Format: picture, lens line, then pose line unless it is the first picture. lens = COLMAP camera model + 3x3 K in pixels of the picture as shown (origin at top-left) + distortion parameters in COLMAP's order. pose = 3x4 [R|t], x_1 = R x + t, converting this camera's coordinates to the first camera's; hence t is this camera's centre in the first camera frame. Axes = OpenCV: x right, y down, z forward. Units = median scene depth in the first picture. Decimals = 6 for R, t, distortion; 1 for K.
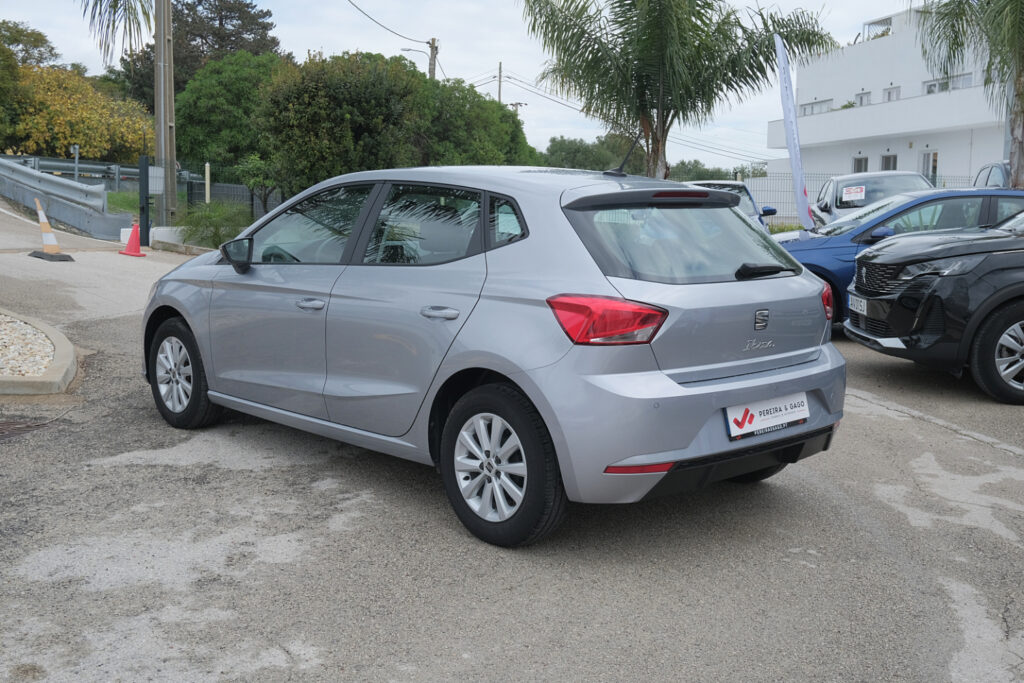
lens RADIAL K [[1148.9, 0, 512.0], [0, 1148.9, 341.5], [0, 0, 1]] dist [-0.009487, 0.010787]
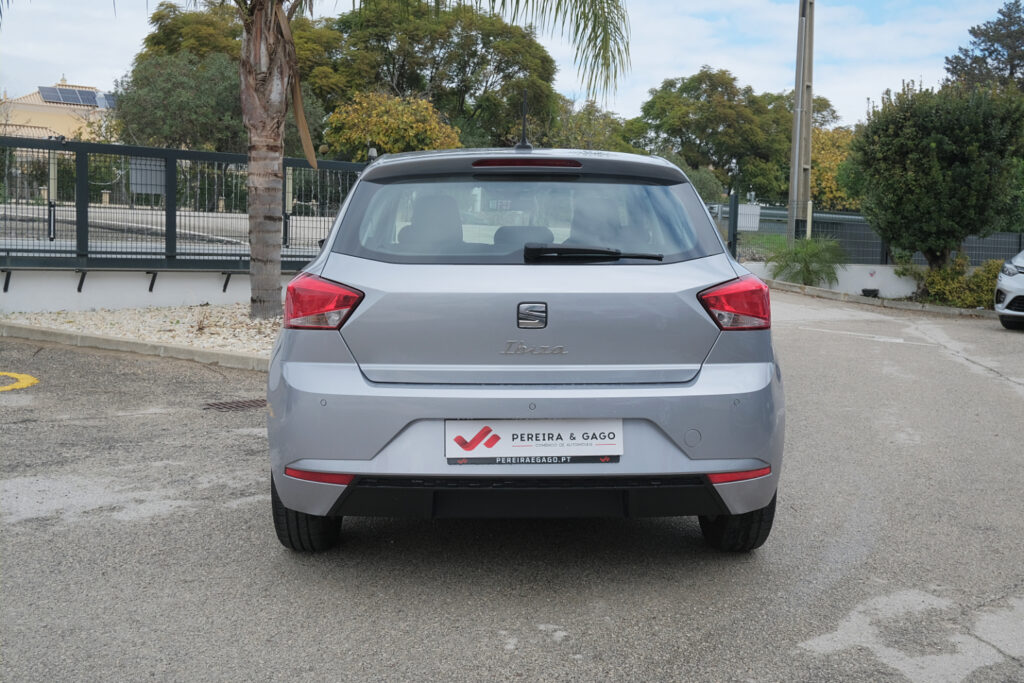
lens RADIAL K [[1077.5, 0, 512.0], [0, 1077.5, 341.5], [0, 0, 1]] dist [-0.003779, 0.020027]
pose [[0.751249, 0.055363, -0.657693, 0.181425], [-0.083378, 0.996453, -0.011360, 0.002035], [0.654732, 0.063371, 0.753200, 0.120024]]
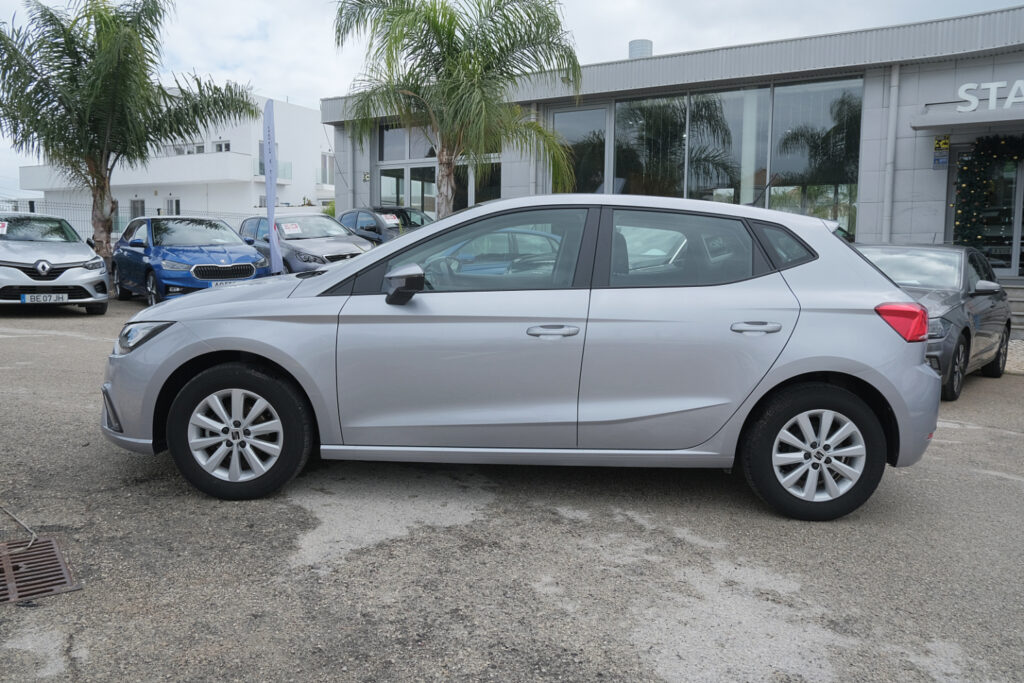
lens RADIAL K [[814.4, 0, 512.0], [0, 814.4, 341.5], [0, 0, 1]] dist [-0.000111, -0.003124]
pose [[0.666105, -0.082031, 0.741333, -0.724554], [0.077703, 0.996157, 0.040409, -0.055343], [-0.741799, 0.030687, 0.669920, 0.588449]]
